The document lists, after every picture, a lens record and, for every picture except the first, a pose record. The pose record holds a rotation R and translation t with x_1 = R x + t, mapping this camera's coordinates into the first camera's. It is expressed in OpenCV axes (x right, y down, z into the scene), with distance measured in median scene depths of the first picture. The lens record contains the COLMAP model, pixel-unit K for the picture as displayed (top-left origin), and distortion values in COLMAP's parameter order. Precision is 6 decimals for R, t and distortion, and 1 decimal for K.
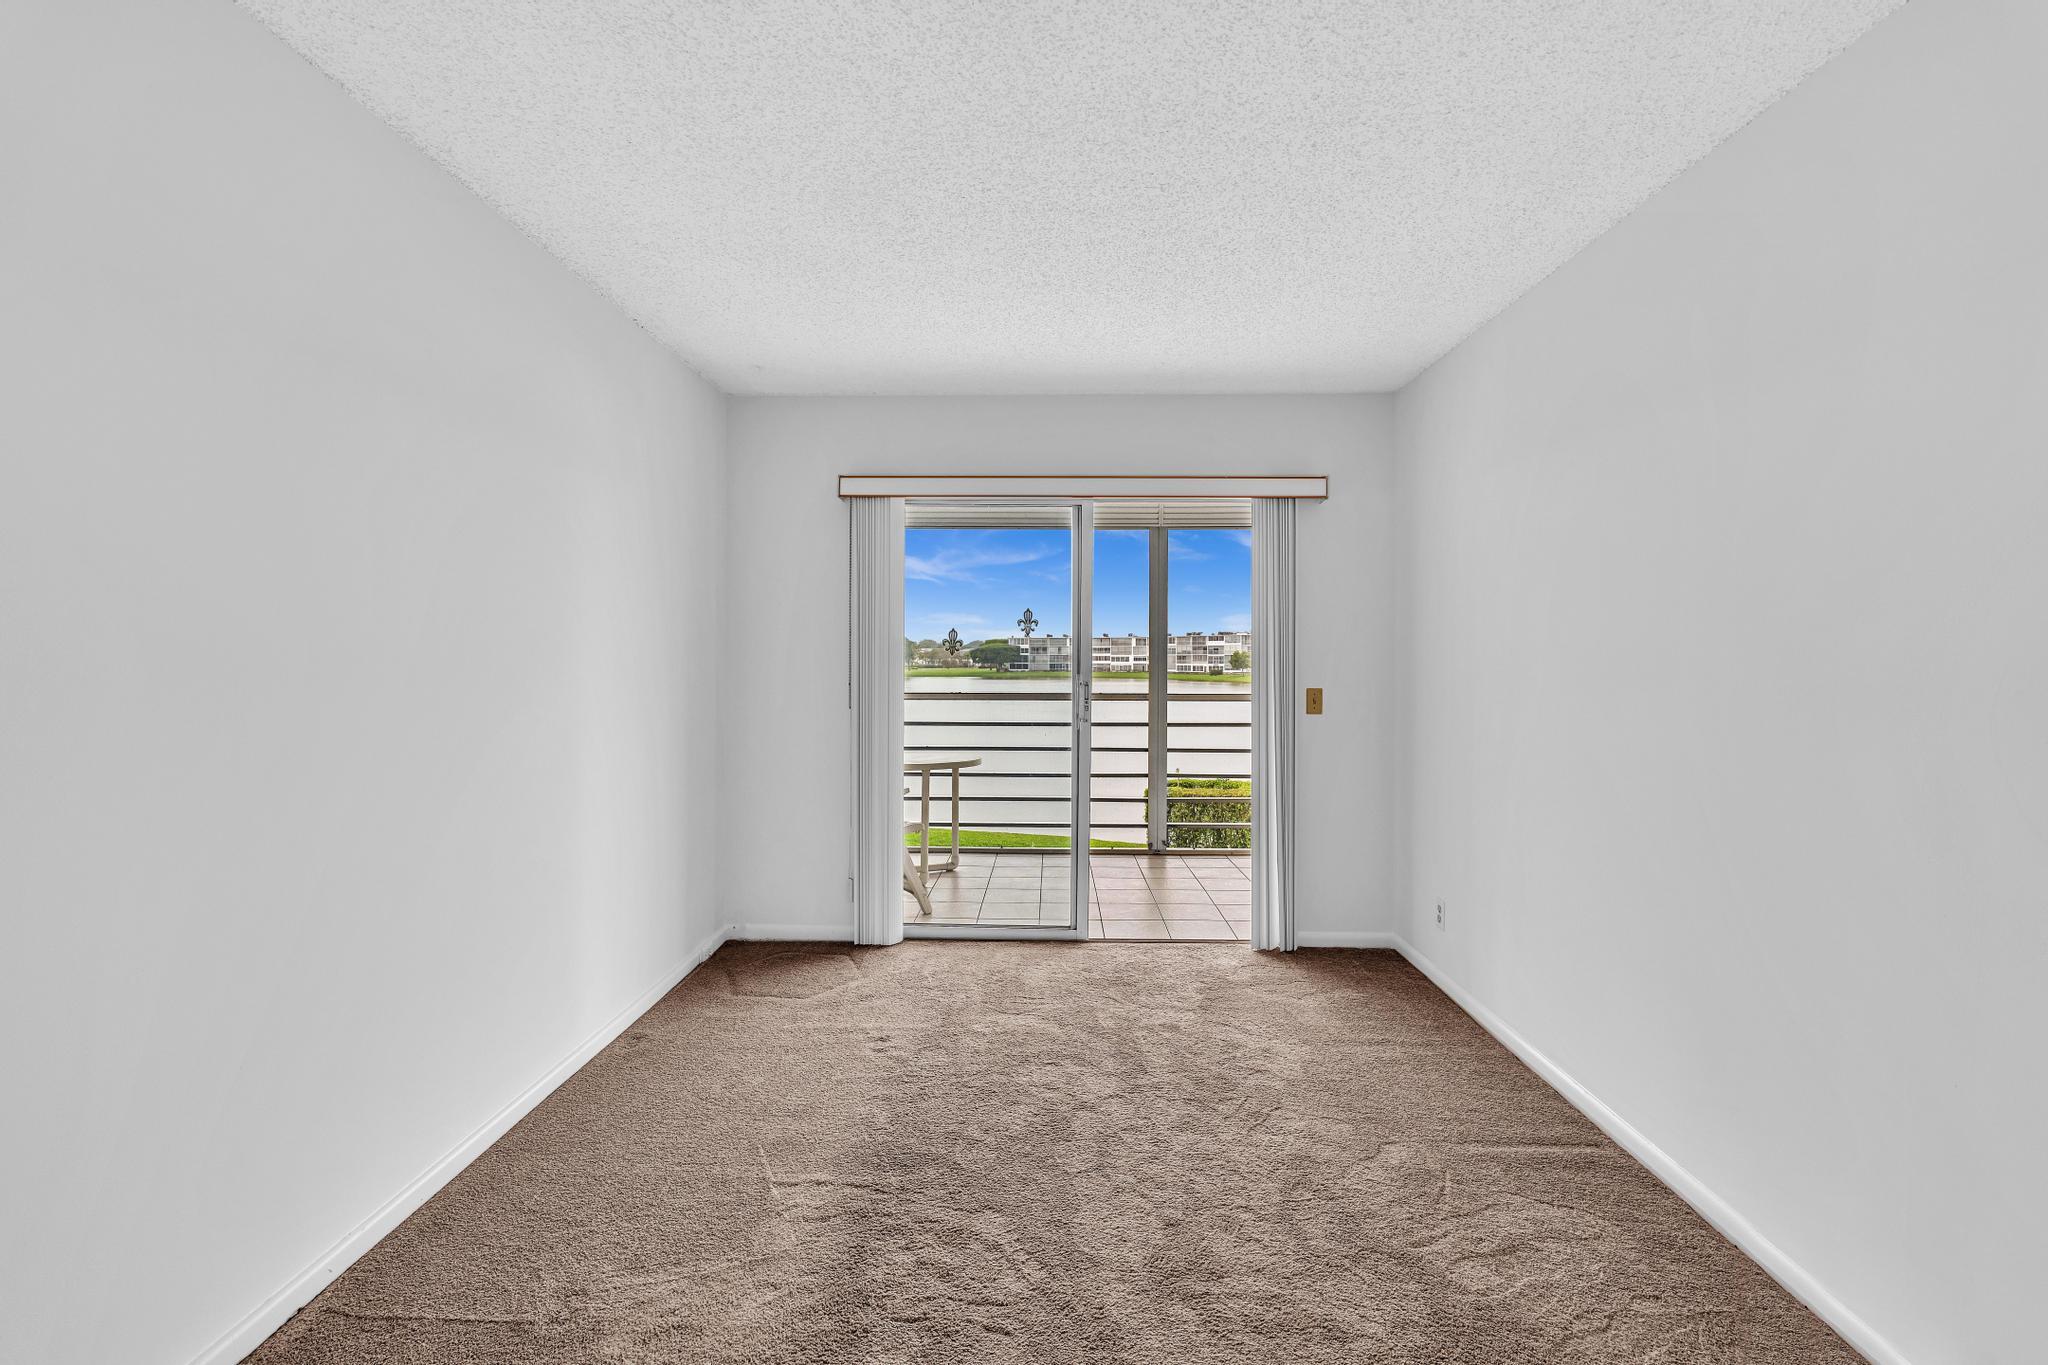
lens RADIAL K [[928.8, 0, 1026.0], [0, 928.8, 675.4], [0, 0, 1]] dist [-0.001552, 0.000408]
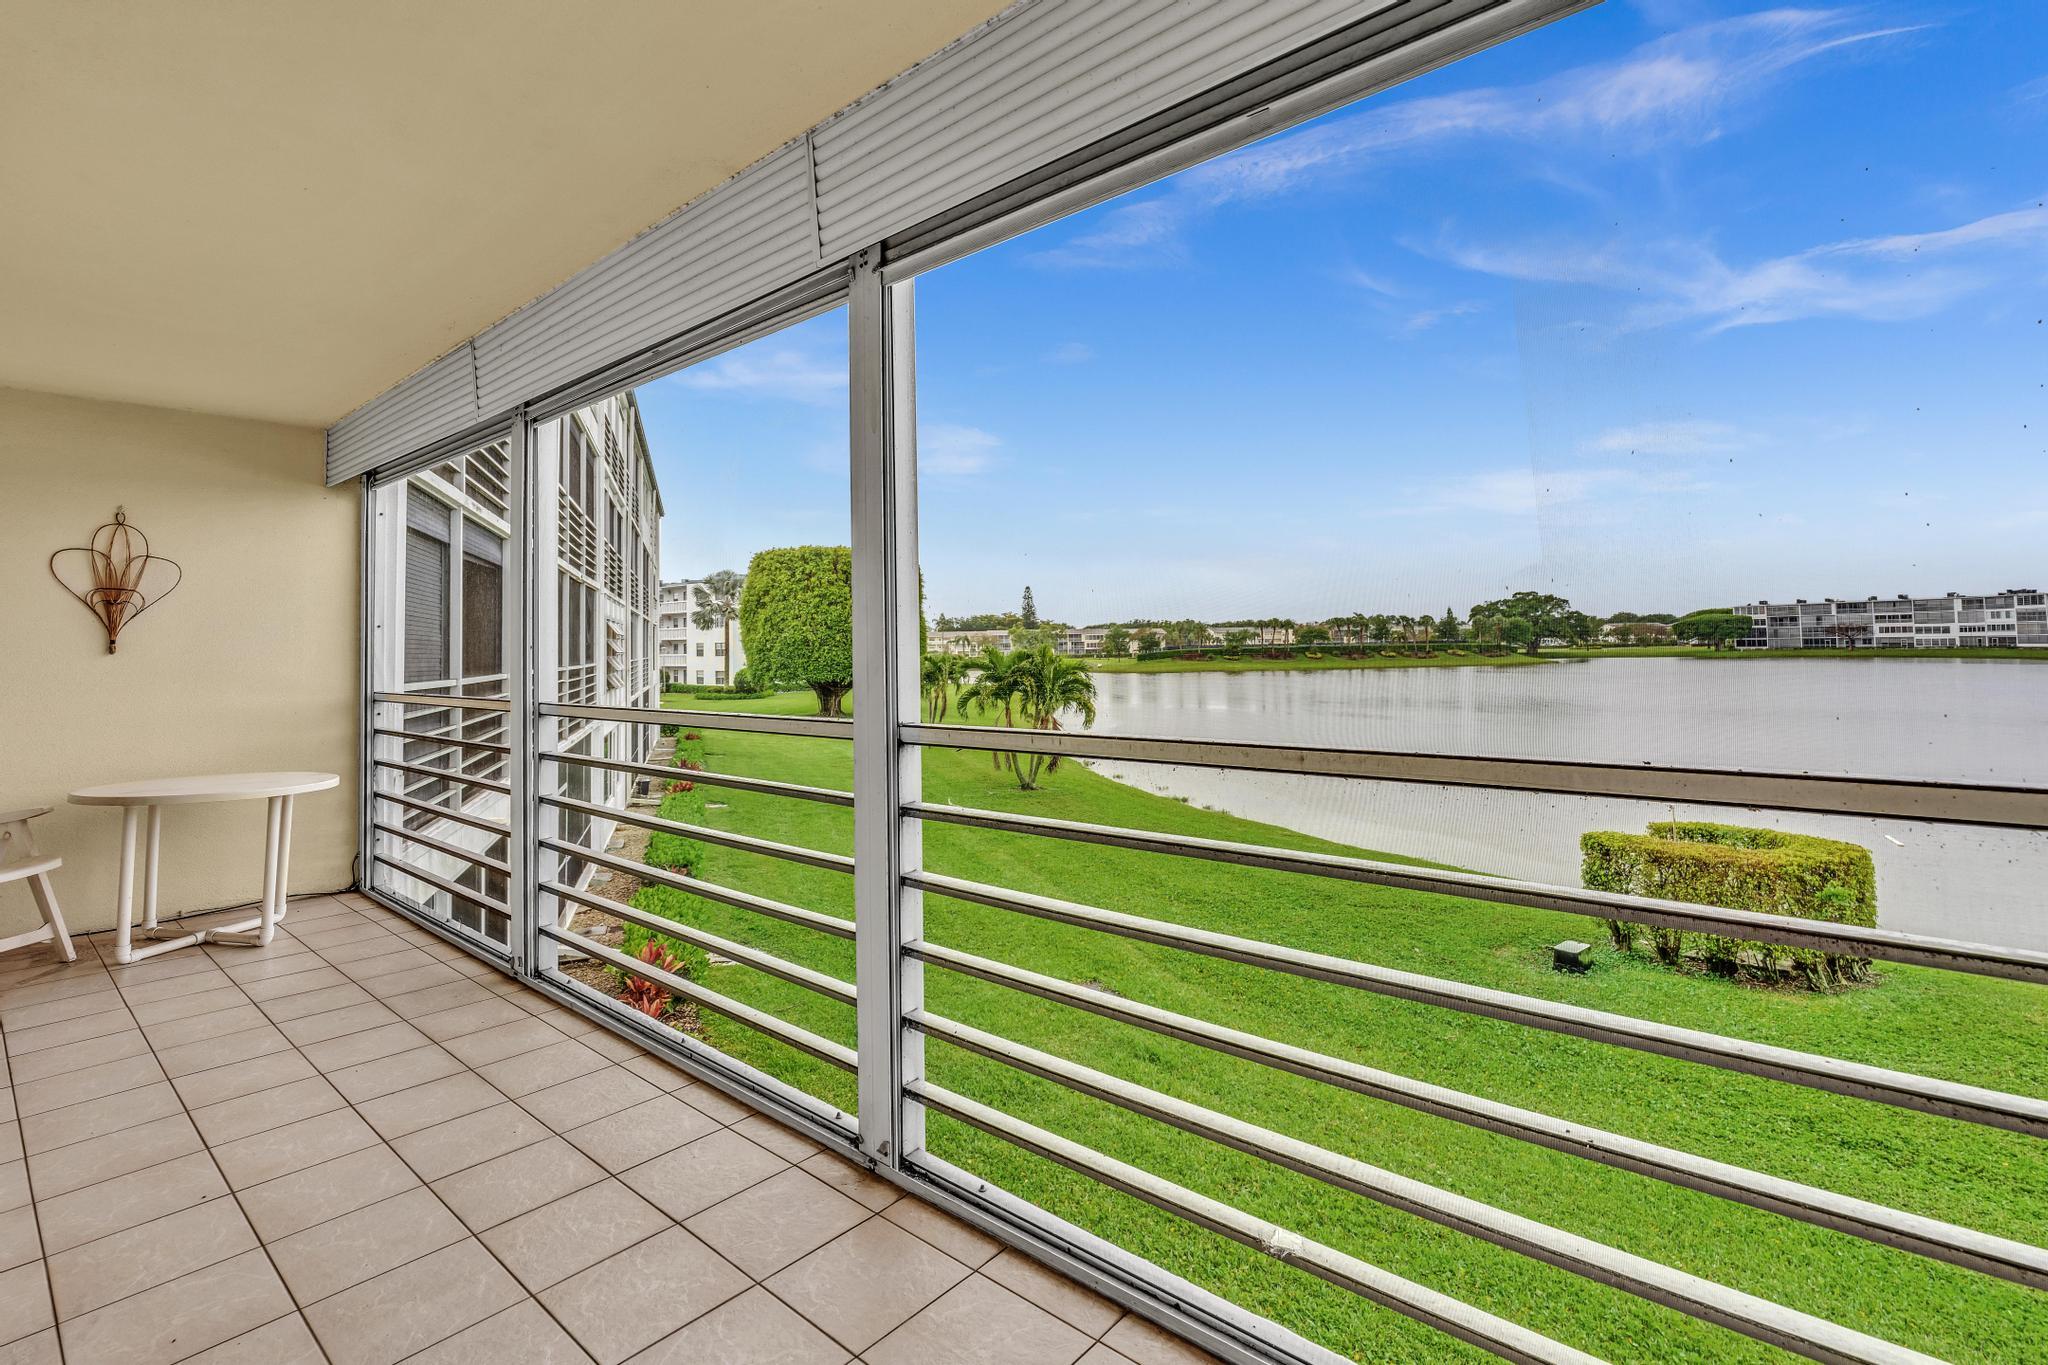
lens RADIAL K [[937.1, 0, 1023.0], [0, 937.1, 607.3], [0, 0, 1]] dist [-0.001986, 0.000328]
pose [[0.770966, -0.041882, -0.635498, 0.516897], [0.007673, 0.998374, -0.056488, -0.002959], [0.636830, 0.038674, 0.770034, 0.500300]]
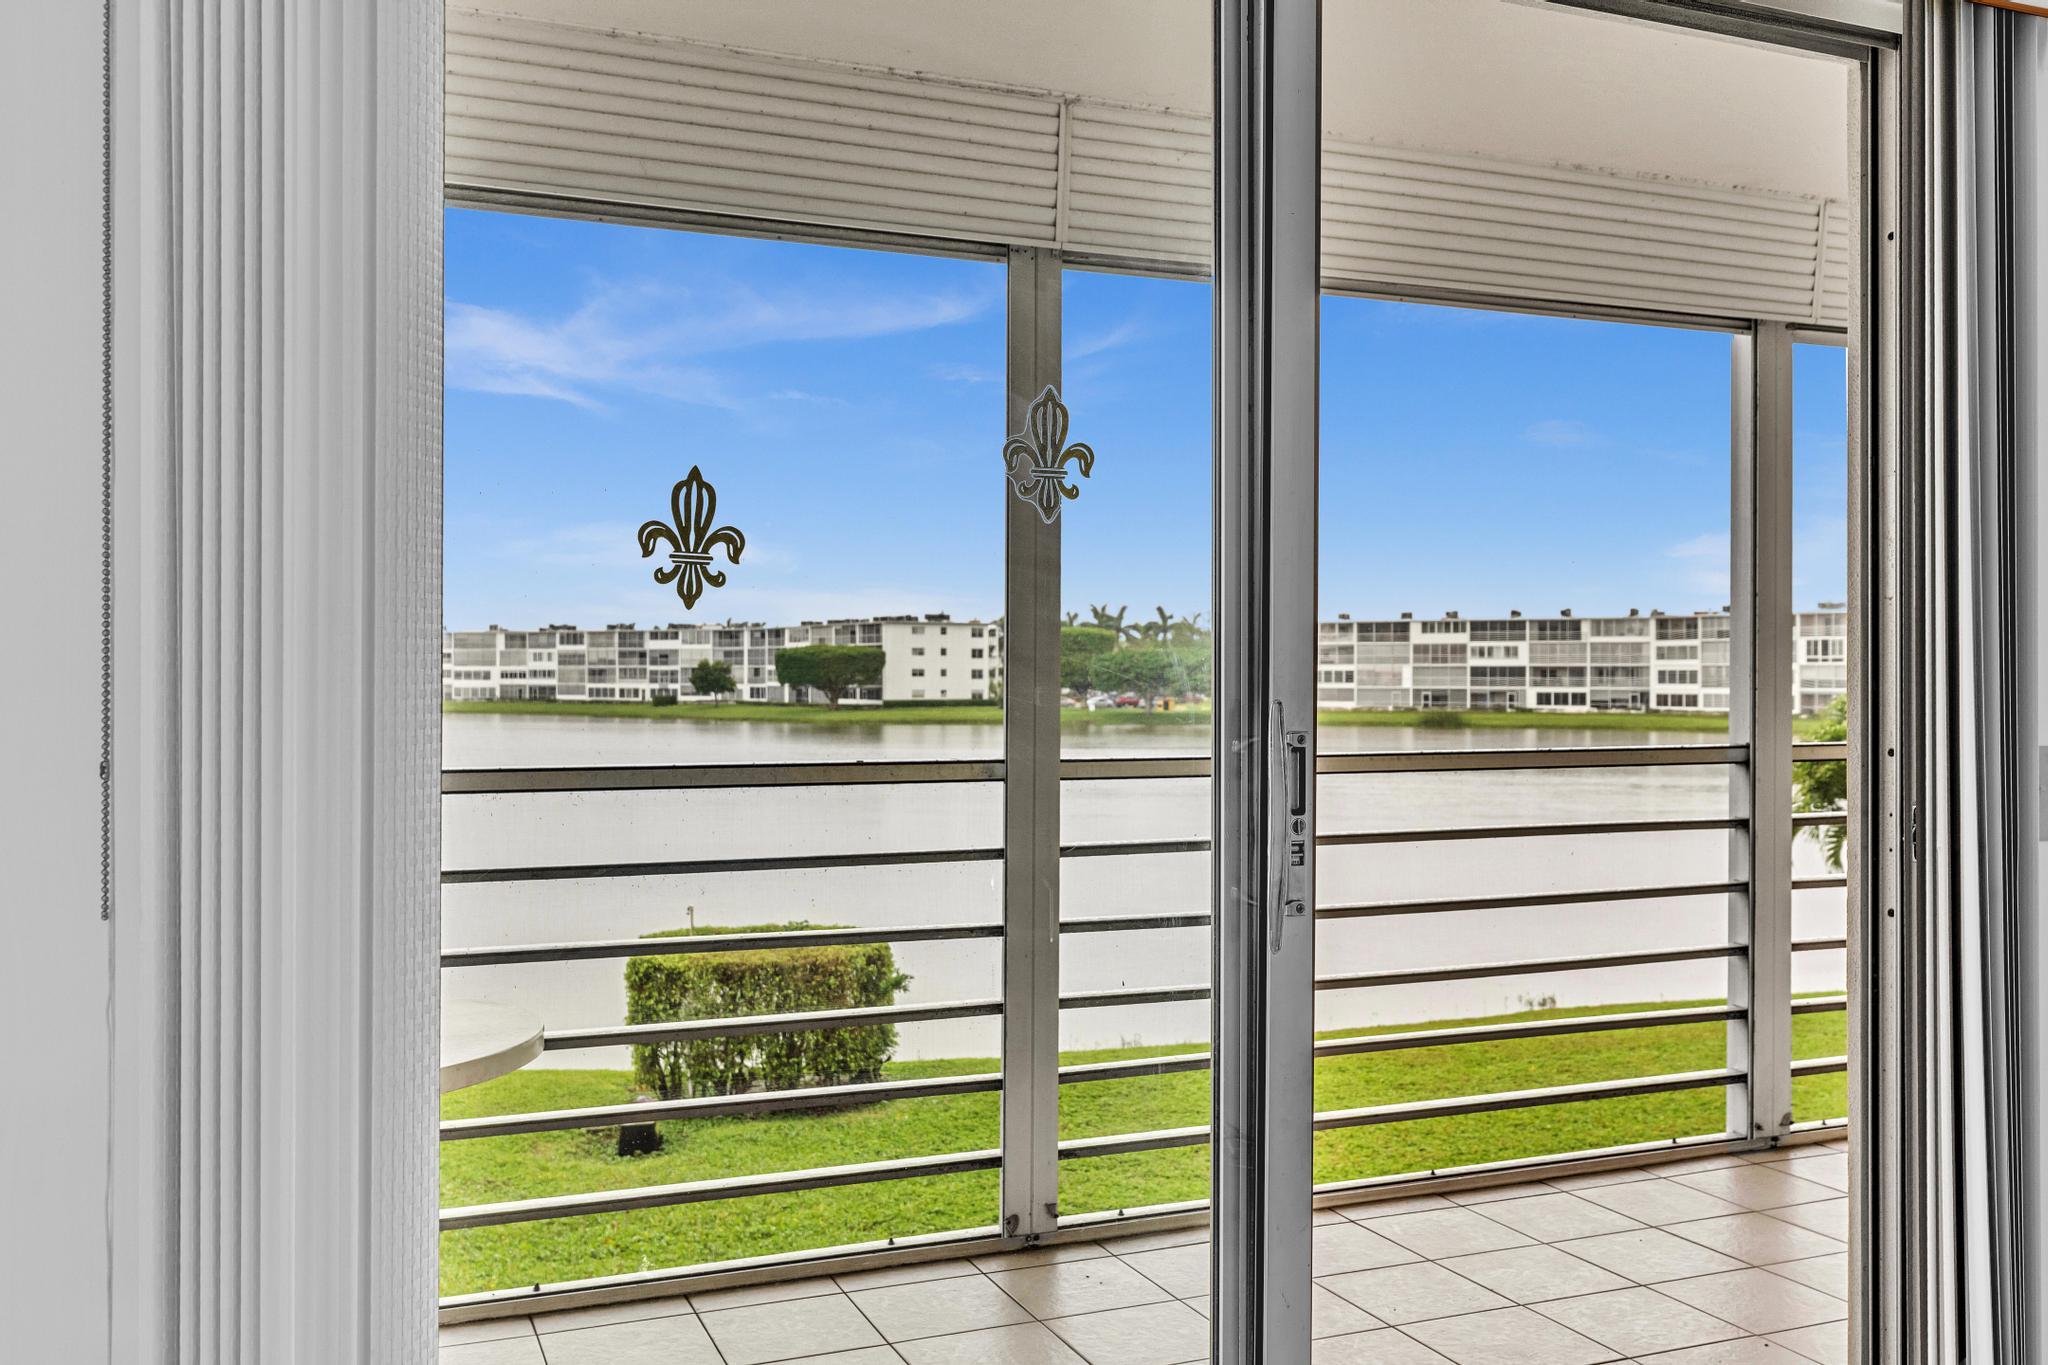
lens RADIAL K [[1748.3, 0, 1030.3], [0, 1748.3, 674.5], [0, 0, 1]] dist [0.005816, 0.004501]
pose [[0.915502, 0.000462, 0.402313, -0.073512], [0.006857, 0.999836, -0.016752, -0.000309], [-0.402255, 0.018095, 0.915349, 0.289983]]
